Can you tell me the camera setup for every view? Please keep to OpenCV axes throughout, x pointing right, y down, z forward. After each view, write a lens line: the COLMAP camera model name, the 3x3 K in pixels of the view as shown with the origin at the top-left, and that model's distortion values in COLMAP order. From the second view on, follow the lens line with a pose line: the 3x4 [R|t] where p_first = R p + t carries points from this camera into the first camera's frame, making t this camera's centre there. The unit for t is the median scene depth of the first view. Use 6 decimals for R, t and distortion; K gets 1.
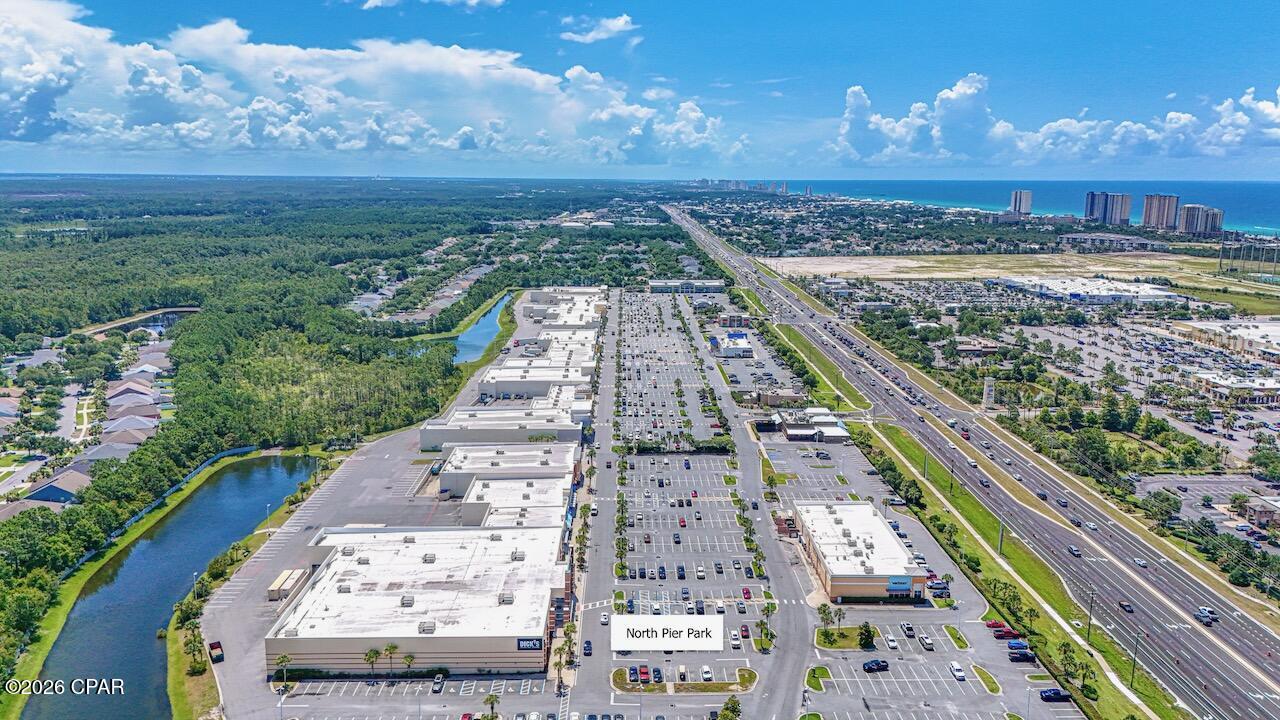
lens RADIAL K [[934.9, 0, 636.9], [0, 934.9, 360.6], [0, 0, 1]] dist [0.071043, -0.071366]
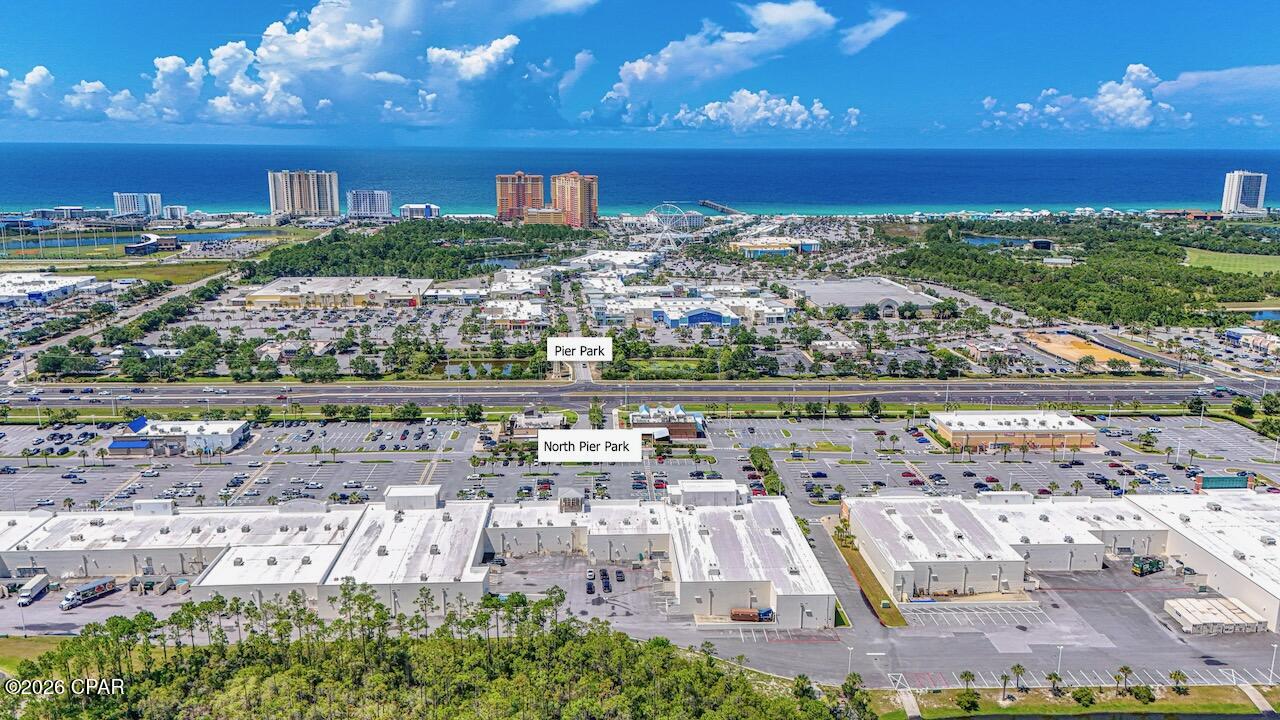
lens RADIAL K [[934.9, 0, 636.9], [0, 934.9, 360.6], [0, 0, 1]] dist [0.071043, -0.071366]
pose [[-0.029663, -0.230374, 0.972650, -0.753001], [0.189407, 0.954153, 0.231769, -0.226701], [-0.981451, 0.191102, 0.015331, 1.044774]]
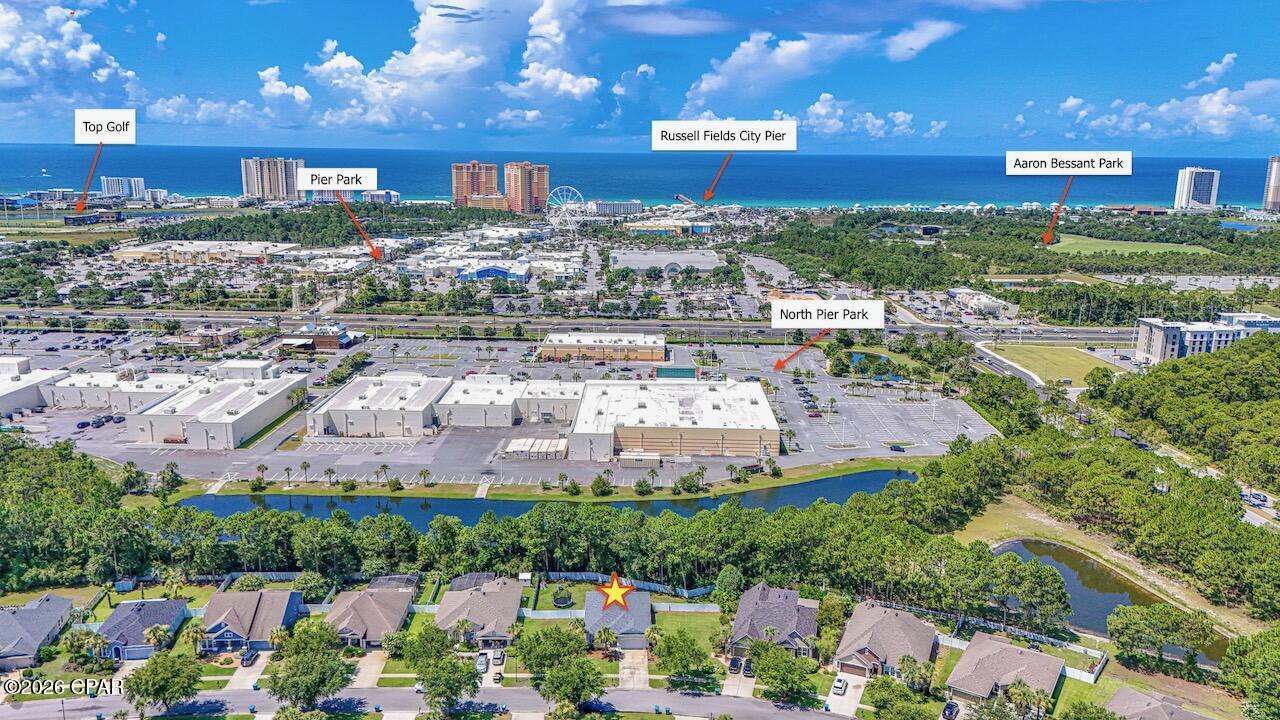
lens RADIAL K [[934.9, 0, 636.9], [0, 934.9, 360.6], [0, 0, 1]] dist [0.071043, -0.071366]
pose [[0.039506, -0.224671, 0.973634, -0.935472], [0.183001, 0.959540, 0.213993, -0.080343], [-0.982319, 0.169722, 0.079022, 0.574032]]
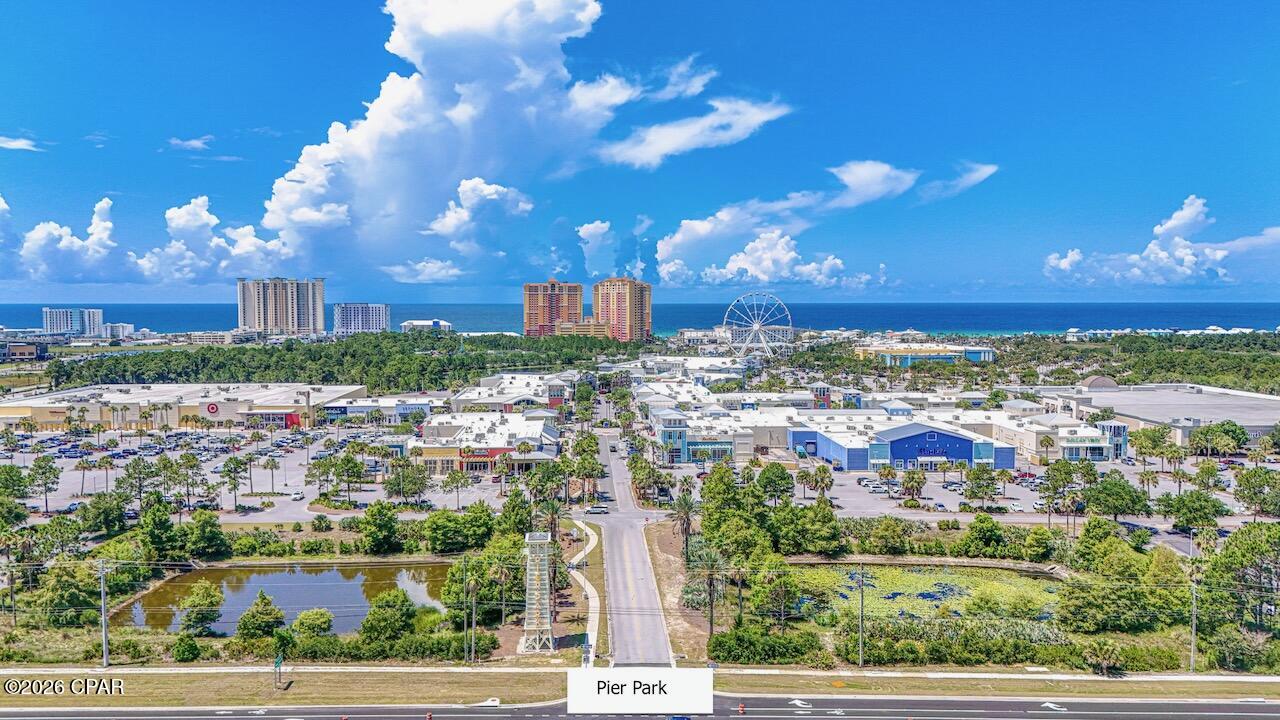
lens RADIAL K [[934.8, 0, 647.4], [0, 934.8, 357.2], [0, 0, 1]] dist [0.078568, -0.083693]
pose [[0.009751, -0.066092, 0.997766, 0.115899], [0.194917, 0.978799, 0.062930, -0.052711], [-0.980771, 0.193868, 0.022426, 1.107001]]
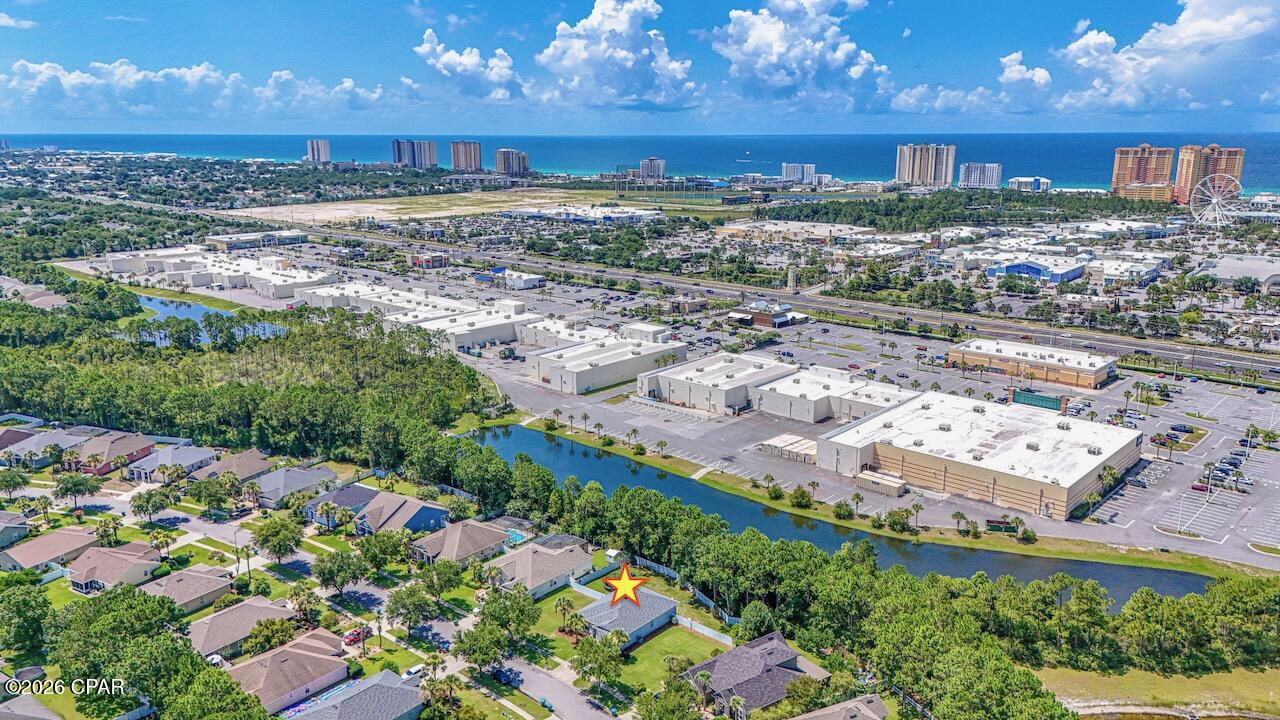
lens RADIAL K [[934.9, 0, 636.9], [0, 934.9, 360.6], [0, 0, 1]] dist [0.071043, -0.071366]
pose [[0.690877, -0.177925, 0.700737, -0.798281], [0.145463, 0.983632, 0.106340, -0.025993], [-0.708188, 0.028463, 0.705450, 0.298955]]
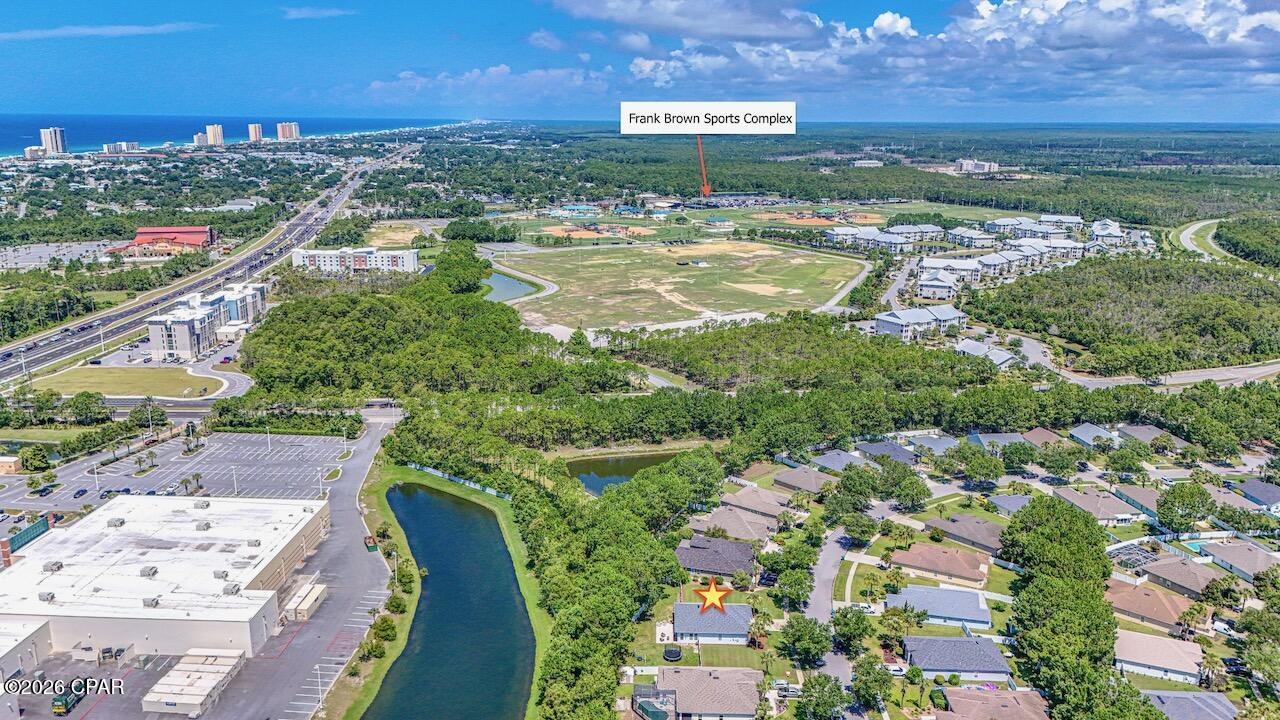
lens RADIAL K [[934.9, 0, 636.9], [0, 934.9, 360.6], [0, 0, 1]] dist [0.071043, -0.071366]
pose [[-0.997426, -0.028677, 0.065725, -0.477143], [0.002542, 0.901838, 0.432068, -0.235861], [-0.071664, 0.431122, -0.899443, 1.091541]]
